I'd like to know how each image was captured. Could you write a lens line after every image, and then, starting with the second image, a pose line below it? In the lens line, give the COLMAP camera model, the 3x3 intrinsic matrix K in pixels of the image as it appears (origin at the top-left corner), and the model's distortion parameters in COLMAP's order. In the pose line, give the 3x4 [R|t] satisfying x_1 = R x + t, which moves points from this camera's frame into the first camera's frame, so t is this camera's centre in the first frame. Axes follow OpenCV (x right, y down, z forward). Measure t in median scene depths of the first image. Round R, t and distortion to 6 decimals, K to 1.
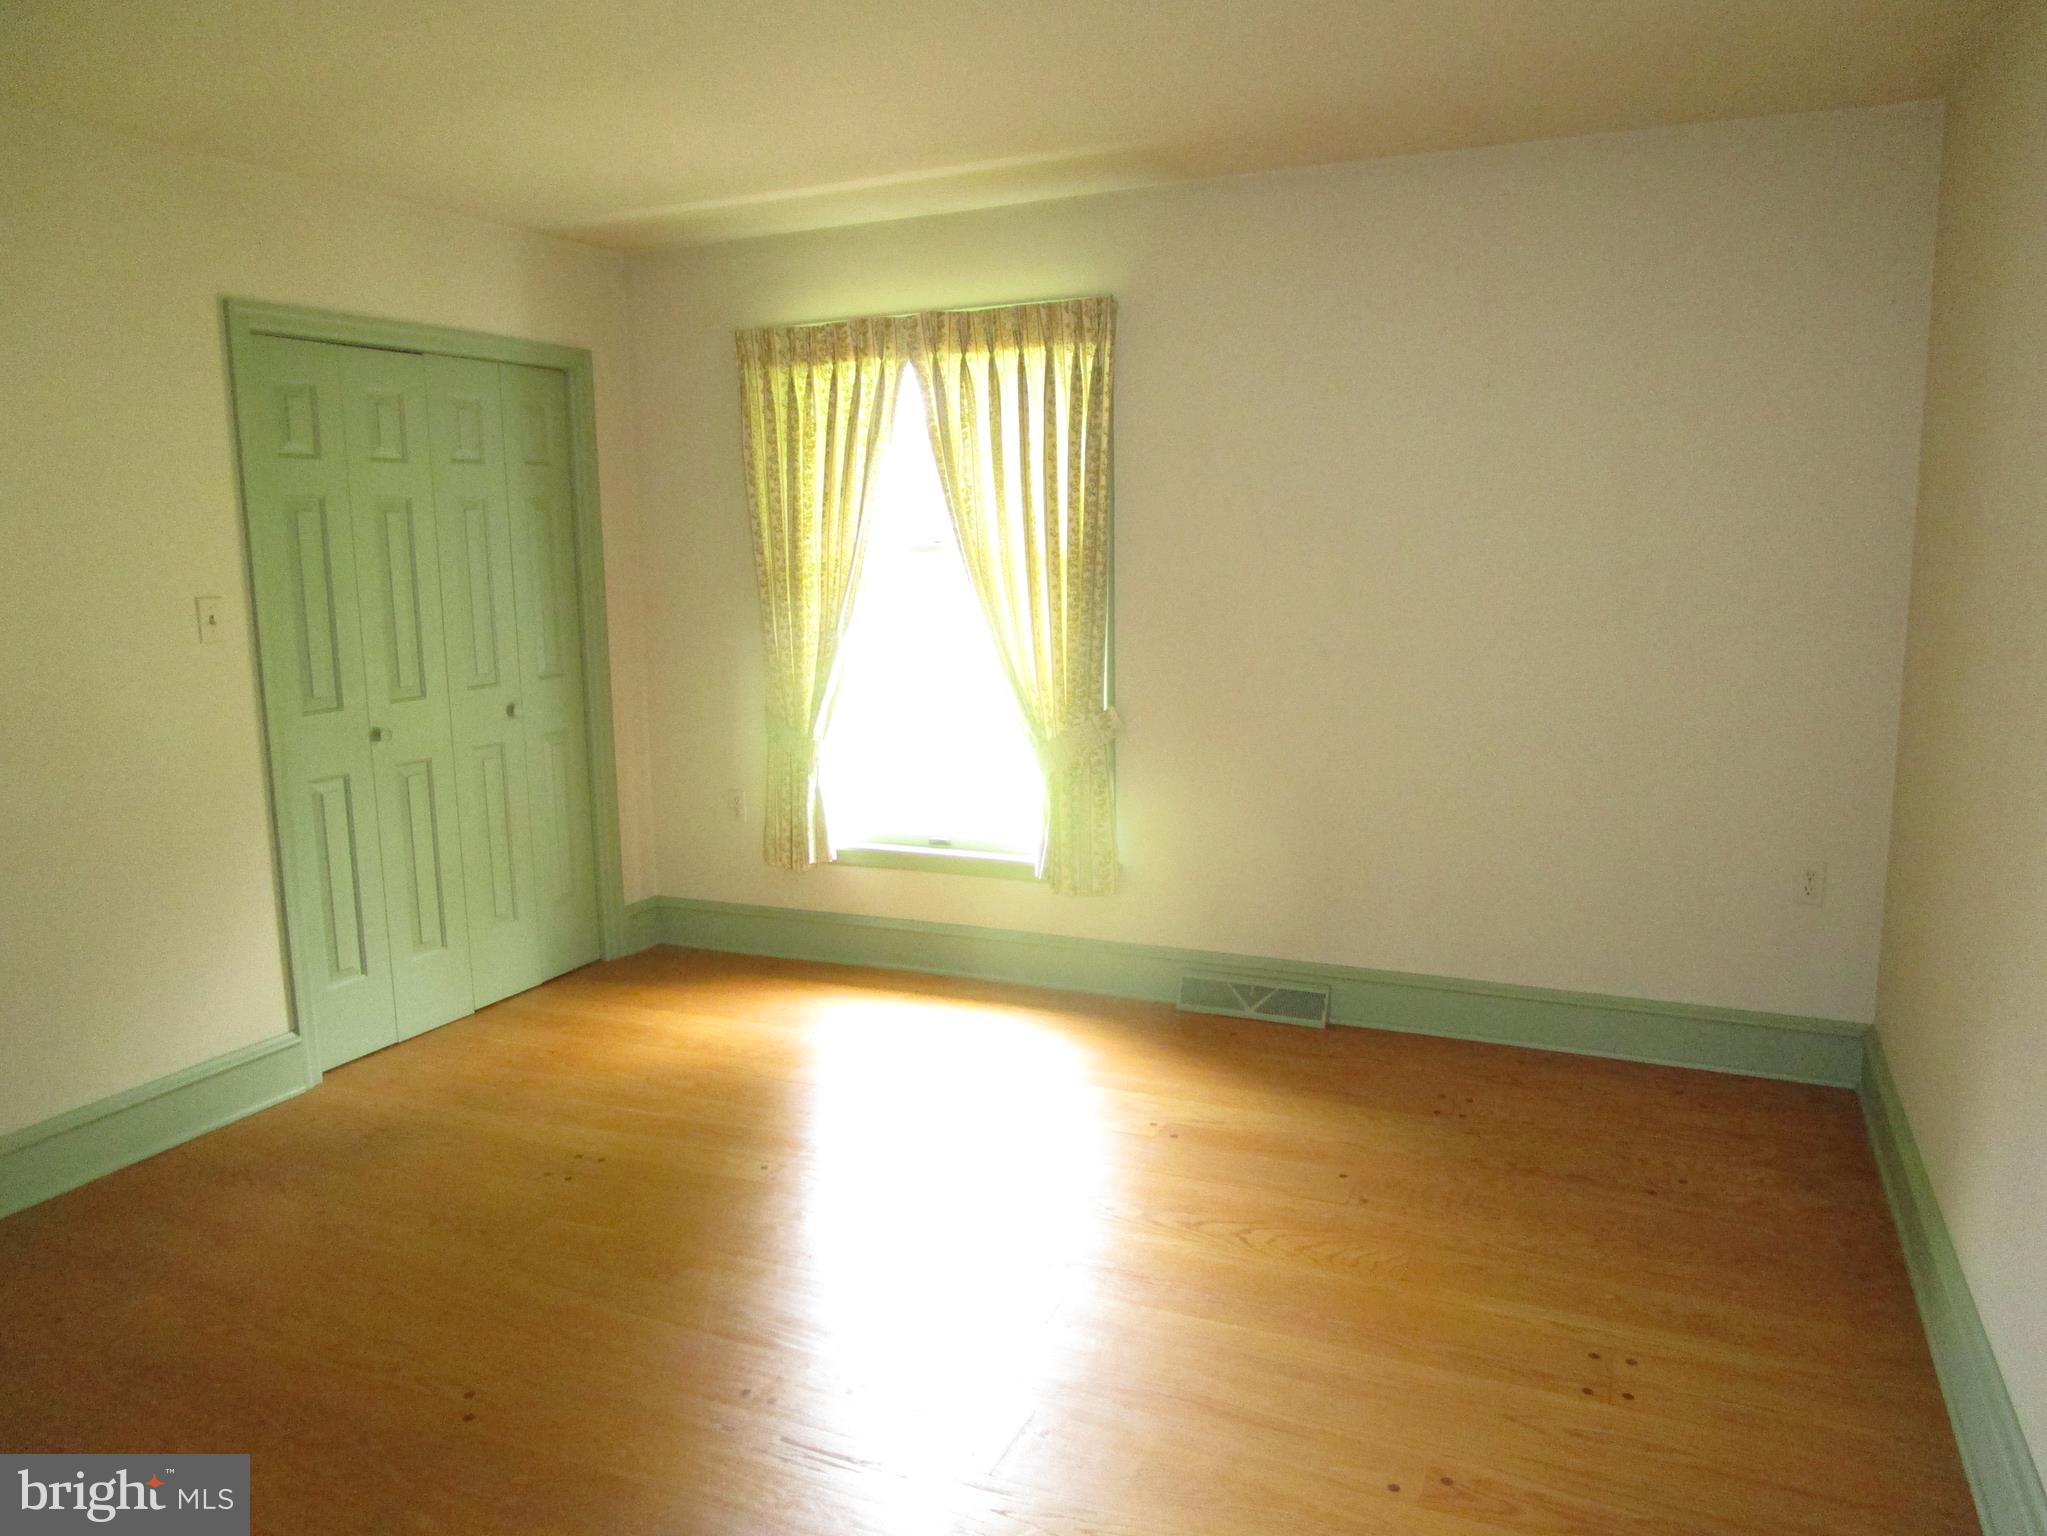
lens RADIAL K [[1451.2, 0, 1024.2], [0, 1451.2, 767.2], [0, 0, 1]] dist [0.002338, 0.001024]
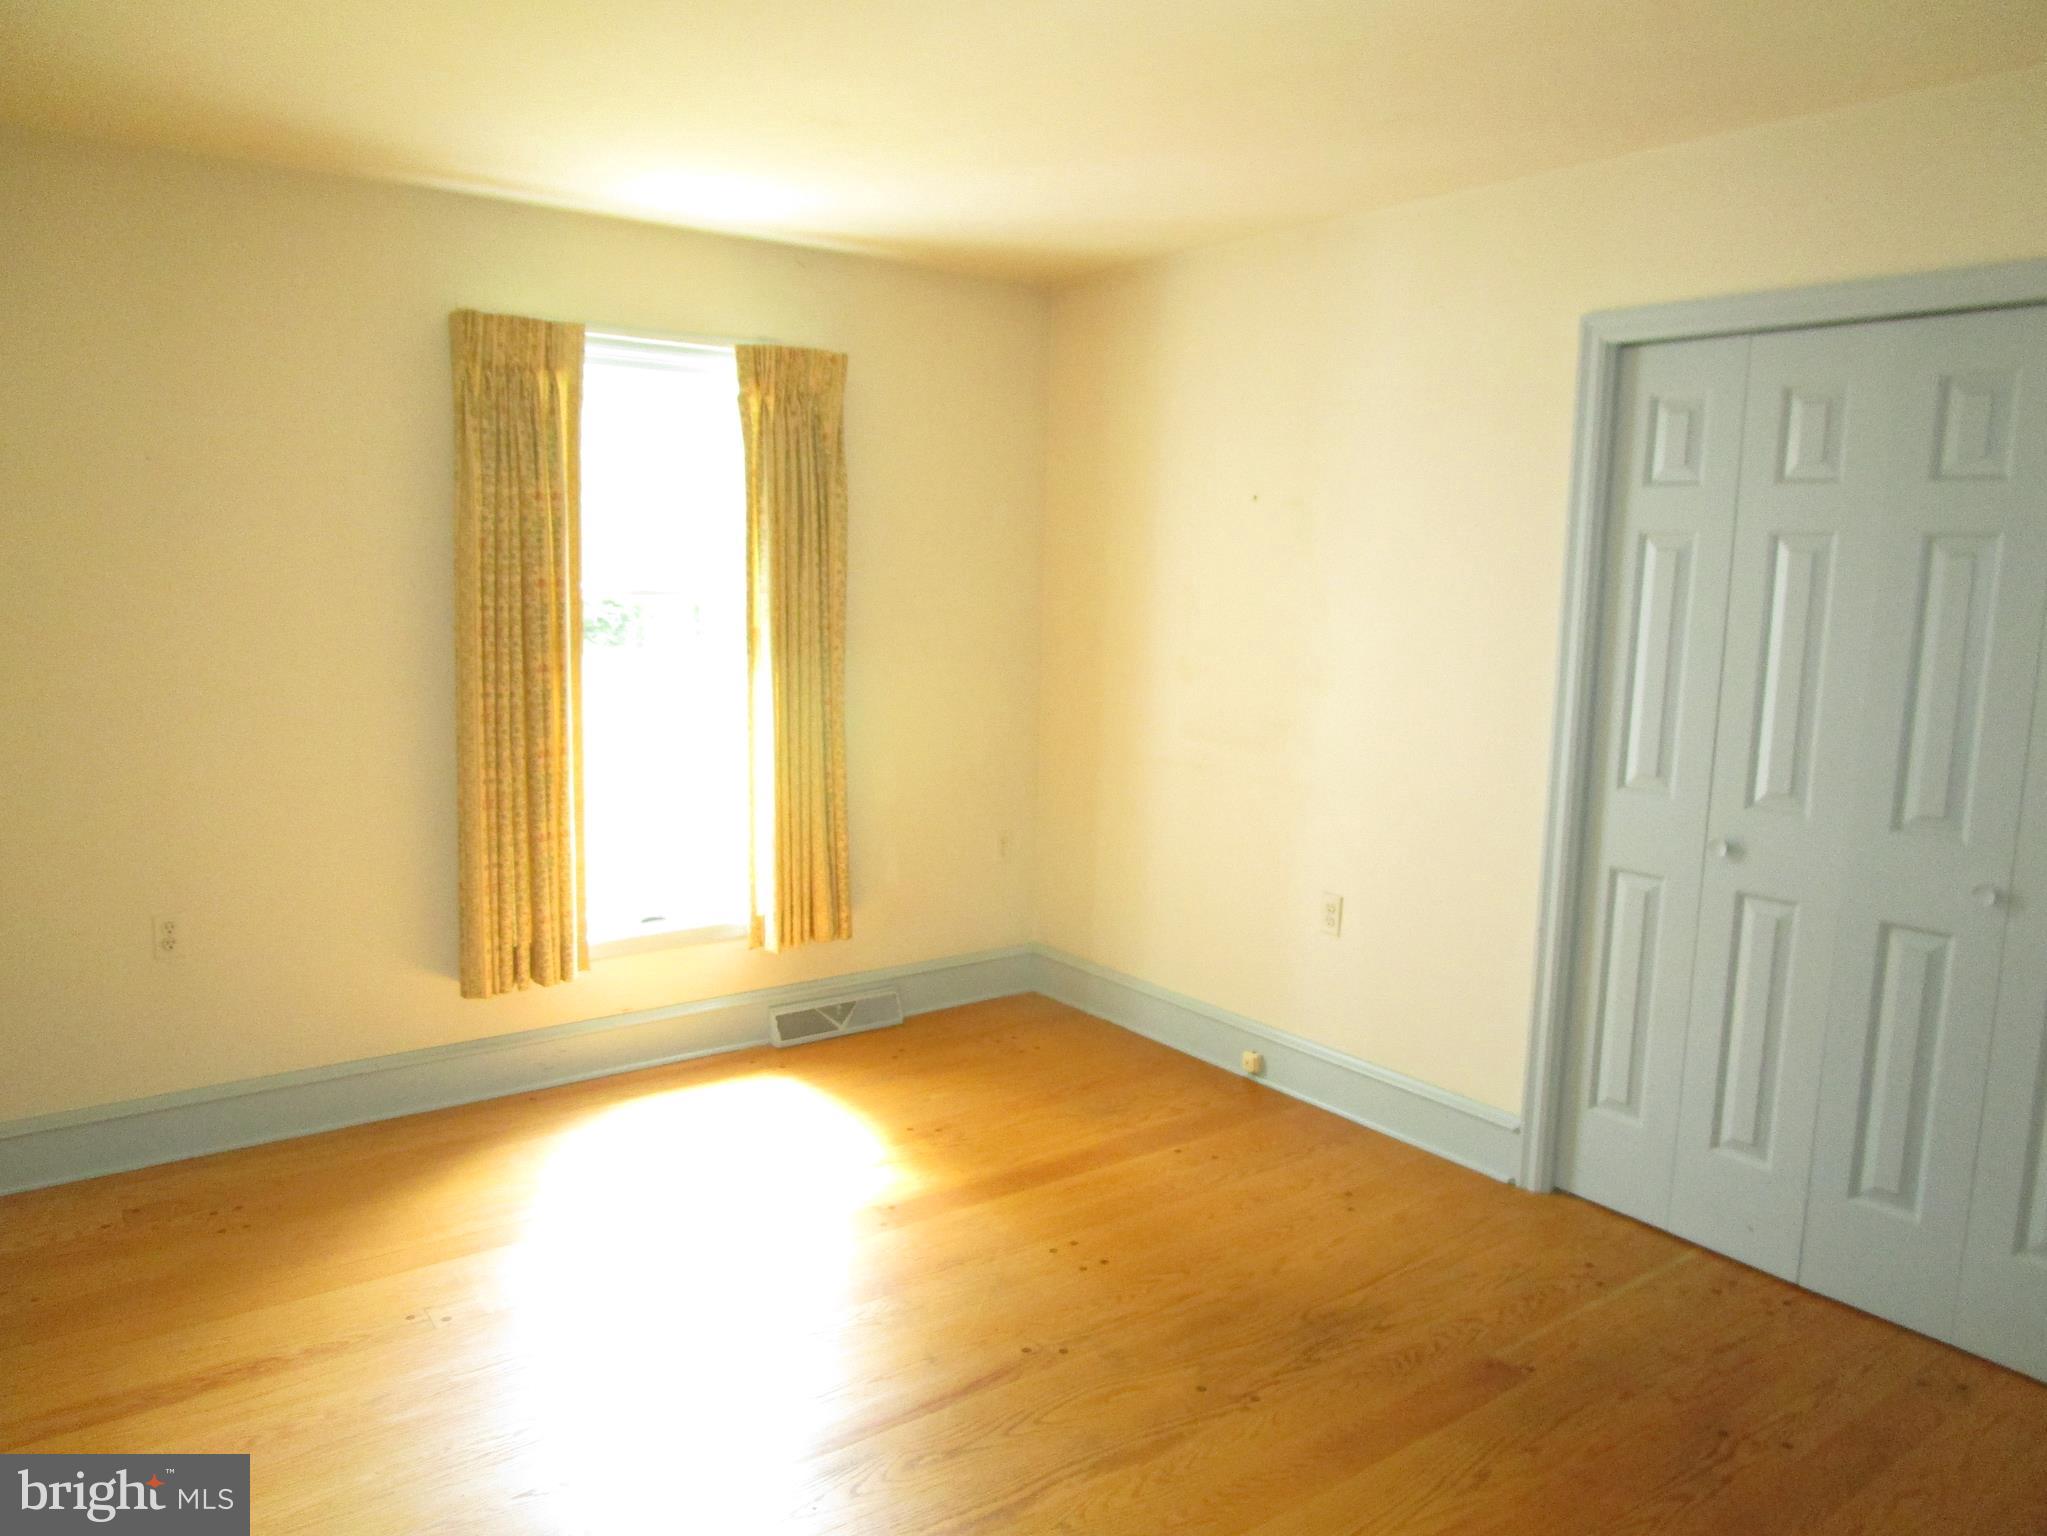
lens RADIAL K [[1451.2, 0, 1023.1], [0, 1451.2, 771.0], [0, 0, 1]] dist [0.002338, 0.001024]
pose [[0.492963, -0.083822, 0.866003, -0.684789], [0.114309, 0.992960, 0.031041, -0.037057], [-0.862508, 0.083690, 0.499075, 0.338888]]
